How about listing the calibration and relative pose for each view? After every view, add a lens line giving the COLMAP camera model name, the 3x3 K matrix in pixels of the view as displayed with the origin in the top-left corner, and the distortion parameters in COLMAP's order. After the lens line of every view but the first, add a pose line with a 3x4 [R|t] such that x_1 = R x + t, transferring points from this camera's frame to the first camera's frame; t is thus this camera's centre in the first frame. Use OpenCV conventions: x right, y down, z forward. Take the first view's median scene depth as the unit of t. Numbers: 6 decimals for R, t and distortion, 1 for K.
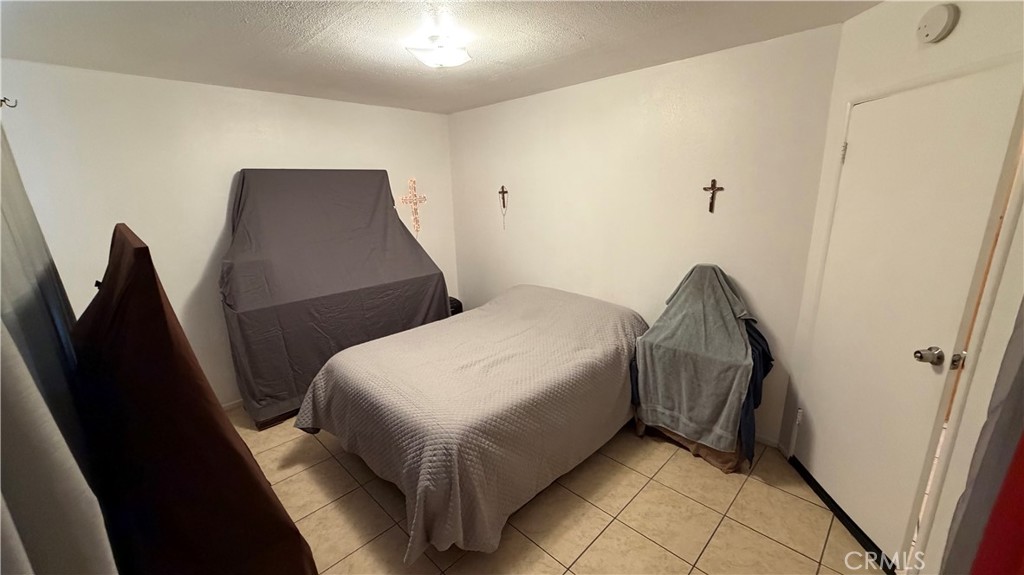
lens RADIAL K [[409.2, 0, 509.7], [0, 409.2, 290.2], [0, 0, 1]] dist [-0.000601, 0.000034]
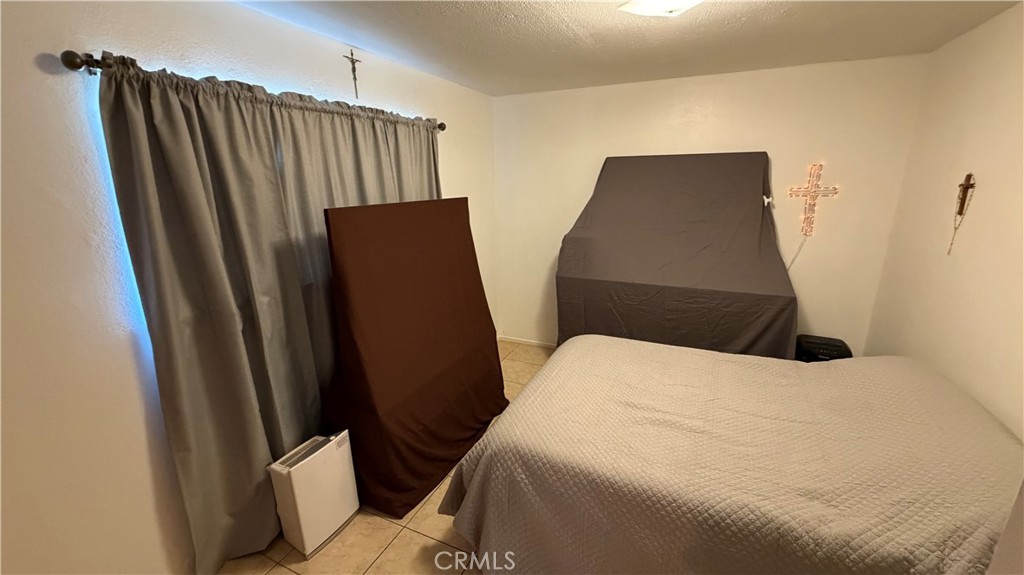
lens RADIAL K [[409.2, 0, 511.7], [0, 409.2, 287.8], [0, 0, 1]] dist [-0.000601, 0.000034]
pose [[0.341857, 0.260246, -0.902998, 0.332630], [-0.227857, 0.955171, 0.189020, -0.090434], [0.911710, 0.141137, 0.385831, 0.317696]]
